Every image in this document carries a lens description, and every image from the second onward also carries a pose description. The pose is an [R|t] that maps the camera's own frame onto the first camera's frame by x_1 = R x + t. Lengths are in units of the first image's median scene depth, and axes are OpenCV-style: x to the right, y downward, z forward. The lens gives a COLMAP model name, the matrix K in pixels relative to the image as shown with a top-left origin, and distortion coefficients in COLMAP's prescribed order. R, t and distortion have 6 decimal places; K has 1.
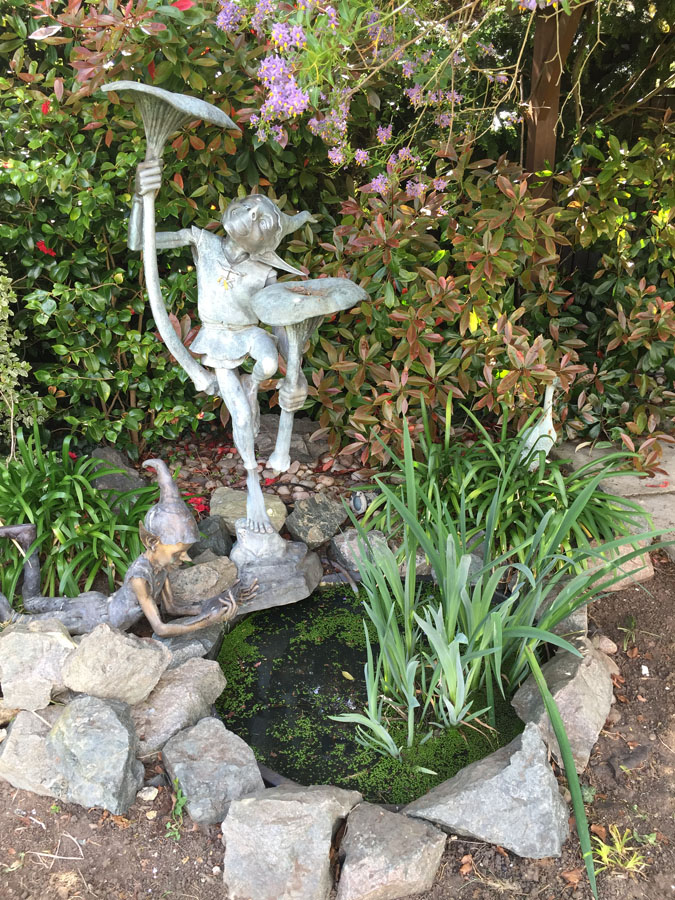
lens RADIAL K [[768.4, 0, 337.2], [0, 768.4, 451.8], [0, 0, 1]] dist [0.073021, -0.094610]
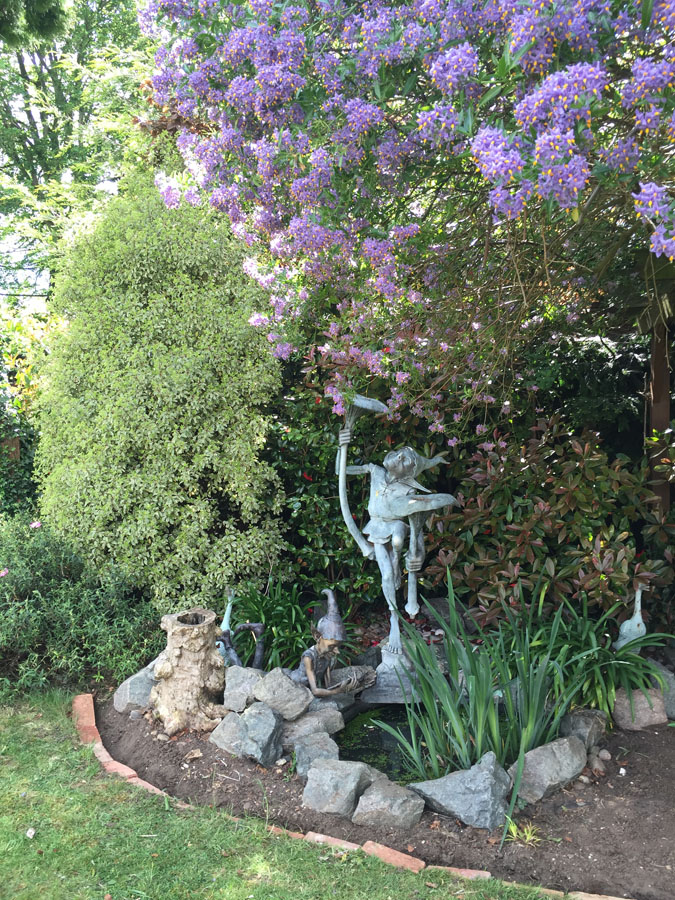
lens RADIAL K [[768.4, 0, 339.4], [0, 768.4, 456.4], [0, 0, 1]] dist [0.073021, -0.094610]
pose [[0.915905, 0.023735, -0.400693, 0.412211], [-0.148923, 0.947097, -0.284306, 0.187380], [0.372747, 0.320070, 0.870985, -0.517501]]
